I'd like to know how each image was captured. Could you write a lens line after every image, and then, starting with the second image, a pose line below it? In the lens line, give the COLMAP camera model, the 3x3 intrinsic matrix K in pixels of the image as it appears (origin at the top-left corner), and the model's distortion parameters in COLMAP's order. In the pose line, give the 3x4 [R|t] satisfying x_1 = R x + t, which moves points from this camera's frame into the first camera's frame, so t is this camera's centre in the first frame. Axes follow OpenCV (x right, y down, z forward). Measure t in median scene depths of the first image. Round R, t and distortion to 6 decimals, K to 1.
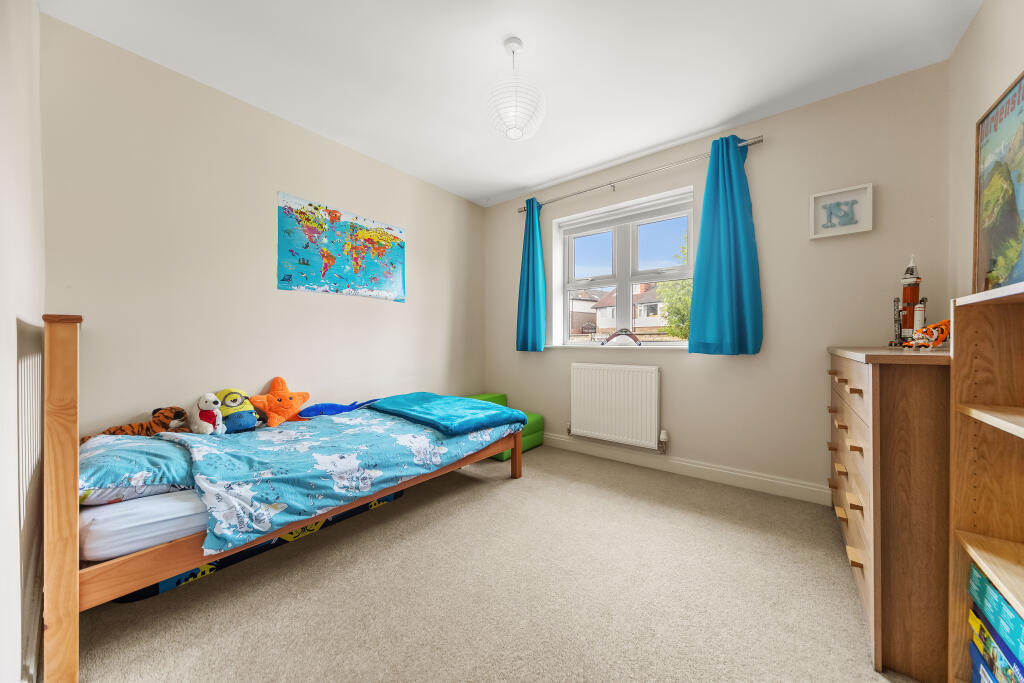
lens RADIAL K [[352.8, 0, 512.9], [0, 352.8, 344.1], [0, 0, 1]] dist [0.000659, -0.000094]
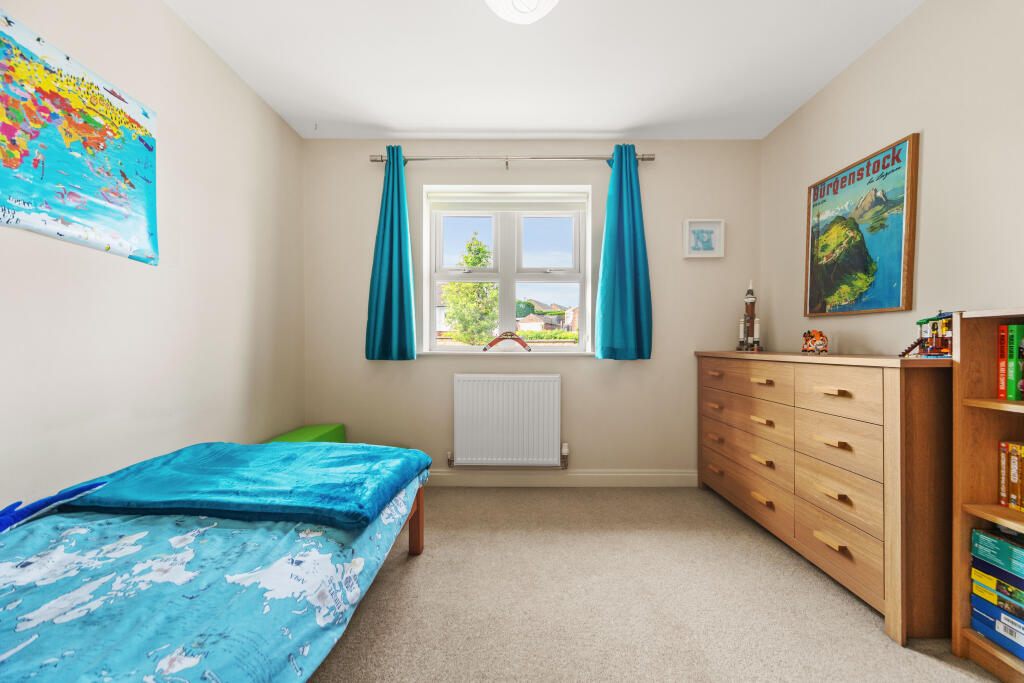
lens RADIAL K [[351.8, 0, 505.9], [0, 351.8, 349.8], [0, 0, 1]] dist [0.003248, 0.000106]
pose [[0.789012, -0.003925, 0.614366, -0.258372], [0.002728, 0.999992, 0.002884, -0.002498], [-0.614372, -0.000600, 0.789016, 0.370076]]
